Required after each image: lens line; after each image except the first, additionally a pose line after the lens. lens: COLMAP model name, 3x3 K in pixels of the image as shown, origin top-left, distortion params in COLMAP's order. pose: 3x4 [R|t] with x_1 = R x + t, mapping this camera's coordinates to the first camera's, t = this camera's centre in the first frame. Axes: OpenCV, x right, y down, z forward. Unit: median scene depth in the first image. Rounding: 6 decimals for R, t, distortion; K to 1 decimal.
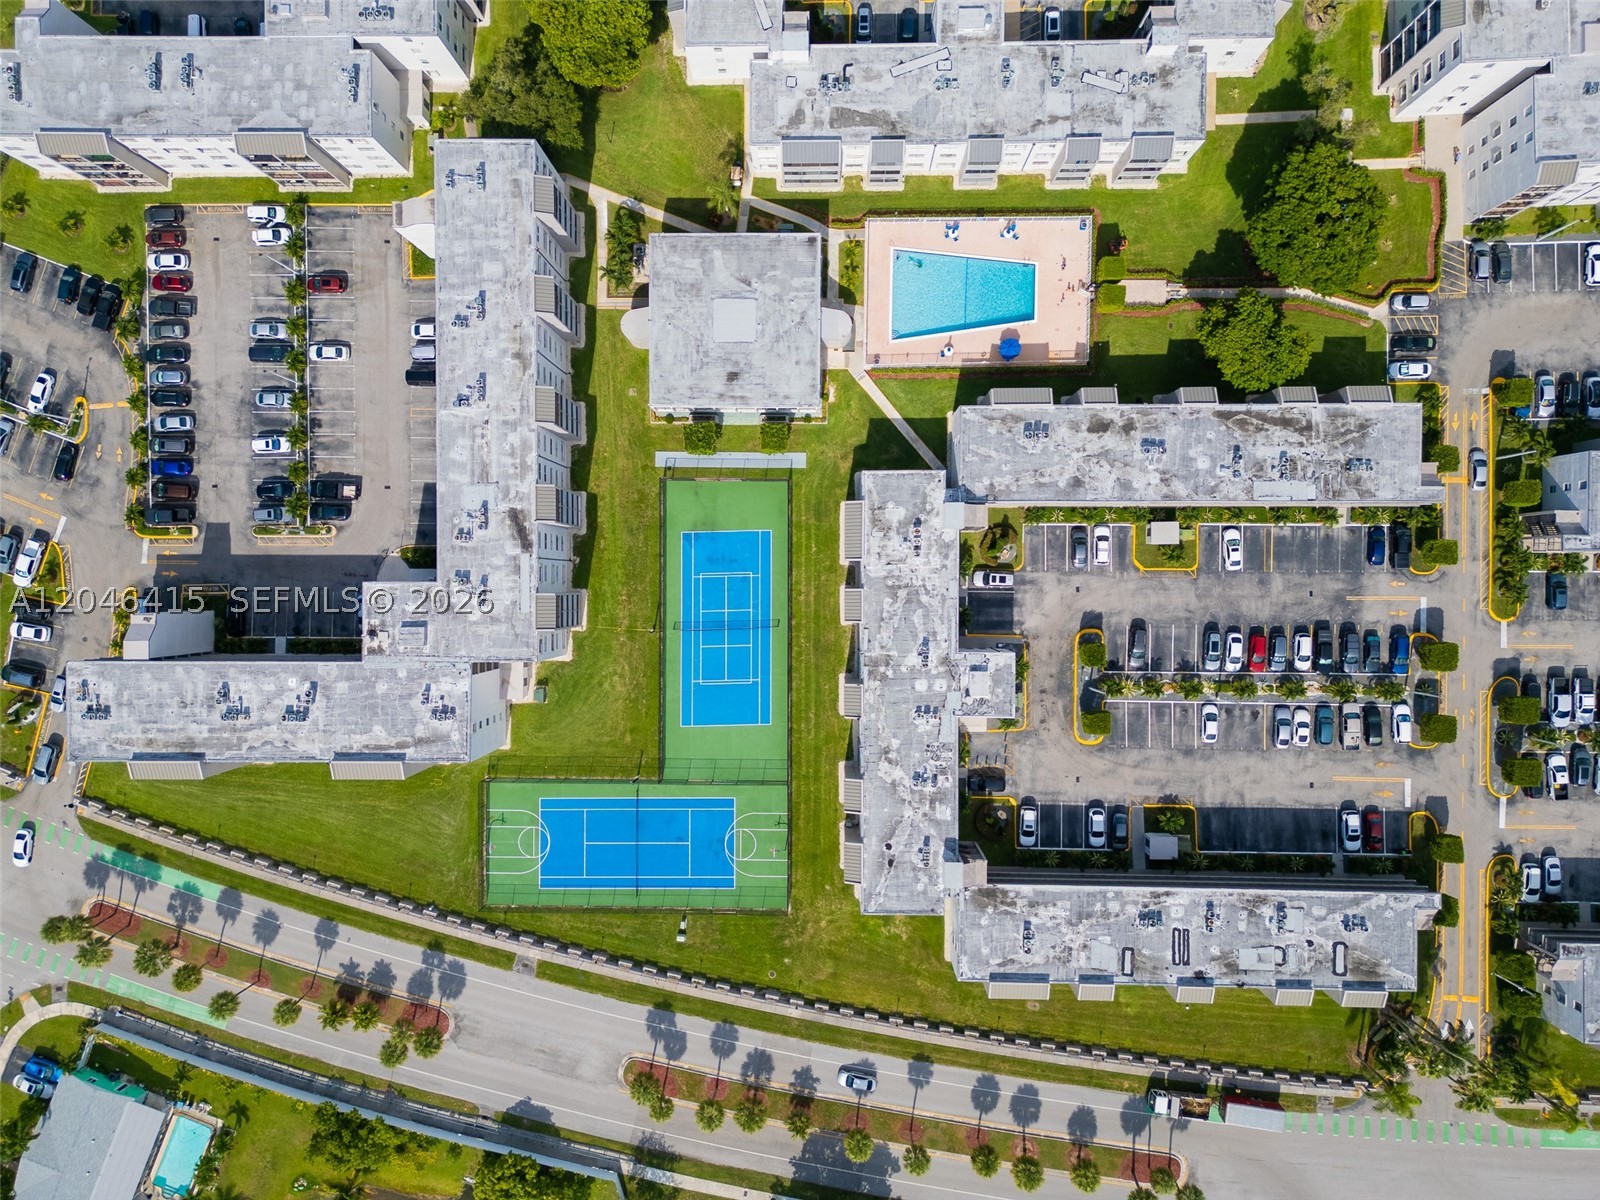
lens RADIAL K [[1135.7, 0, 804.6], [0, 1135.7, 591.8], [0, 0, 1]] dist [-0.002916, -0.004635]
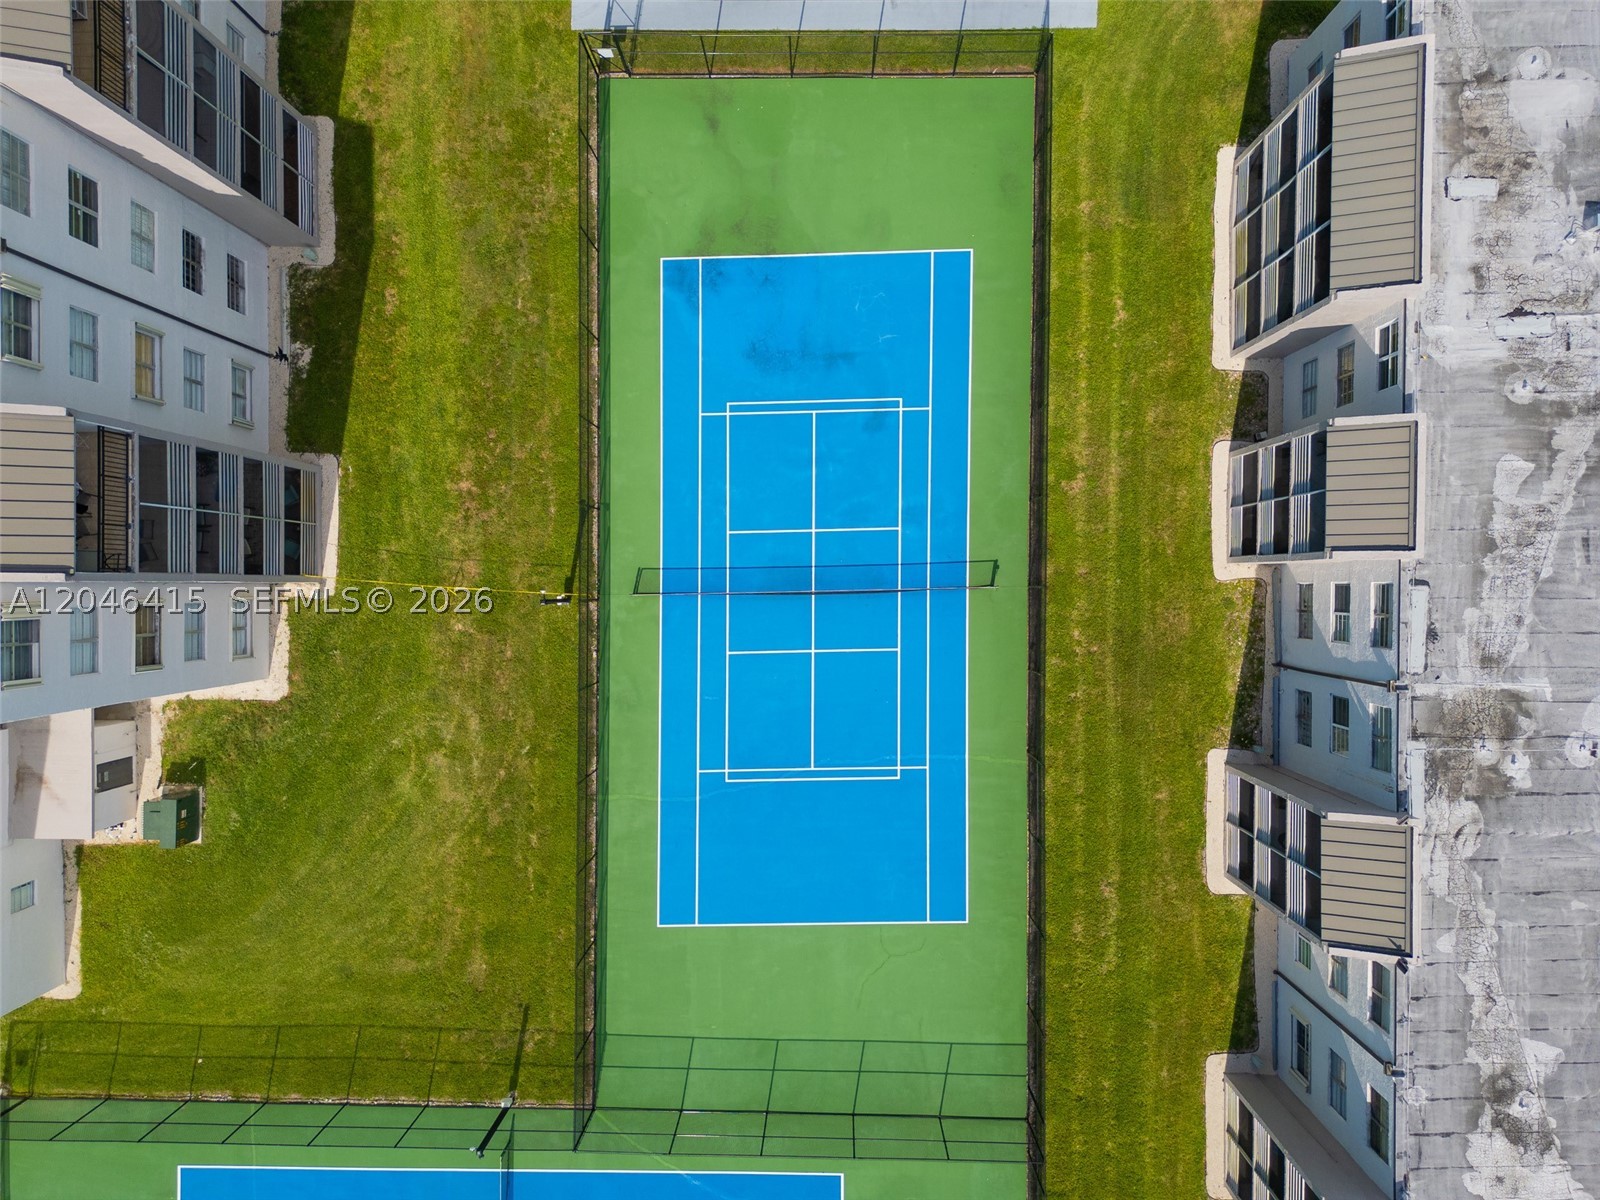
lens RADIAL K [[1135.7, 0, 796.5], [0, 1135.7, 606.0], [0, 0, 1]] dist [-0.002916, -0.004635]
pose [[0.999940, 0.004118, -0.010141, -0.070798], [-0.004020, 0.999945, 0.009638, 0.033355], [0.010180, -0.009596, 0.999902, 0.711910]]
